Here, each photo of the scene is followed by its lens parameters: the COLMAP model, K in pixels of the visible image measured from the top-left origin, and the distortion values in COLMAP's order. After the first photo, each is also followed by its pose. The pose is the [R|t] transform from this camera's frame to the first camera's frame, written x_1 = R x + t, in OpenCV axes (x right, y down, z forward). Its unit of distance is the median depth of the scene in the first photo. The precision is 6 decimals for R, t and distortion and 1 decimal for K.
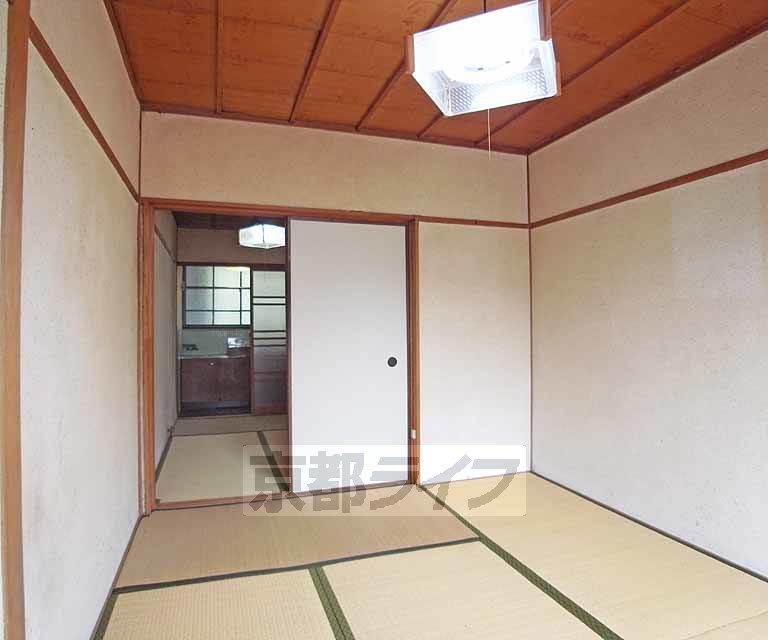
lens RADIAL K [[470.2, 0, 362.2], [0, 470.2, 318.1], [0, 0, 1]] dist [-0.050543, 0.000232]
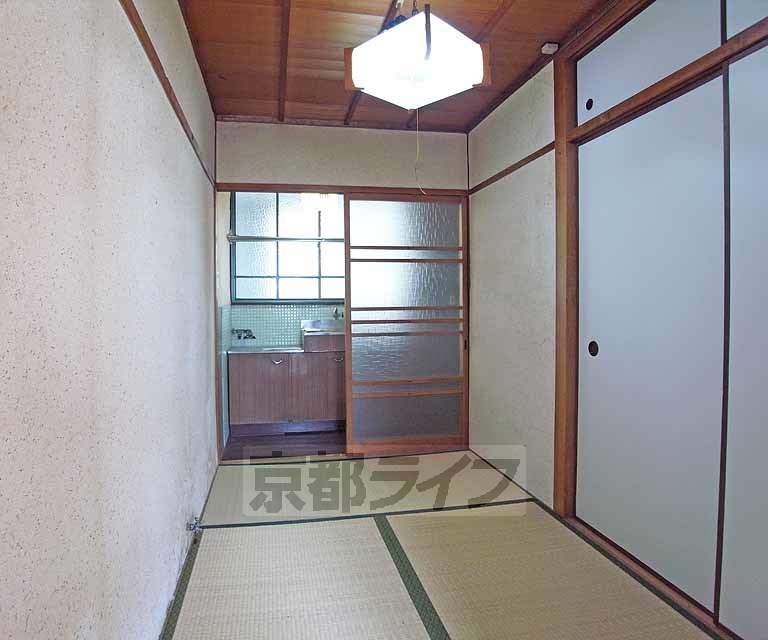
lens RADIAL K [[470.2, 0, 362.2], [0, 470.2, 318.1], [0, 0, 1]] dist [-0.050543, 0.000232]
pose [[0.993219, 0.005222, -0.116138, -0.141694], [0.000276, 0.998882, 0.047277, 0.011617], [0.116255, -0.046988, 0.992107, 0.411617]]
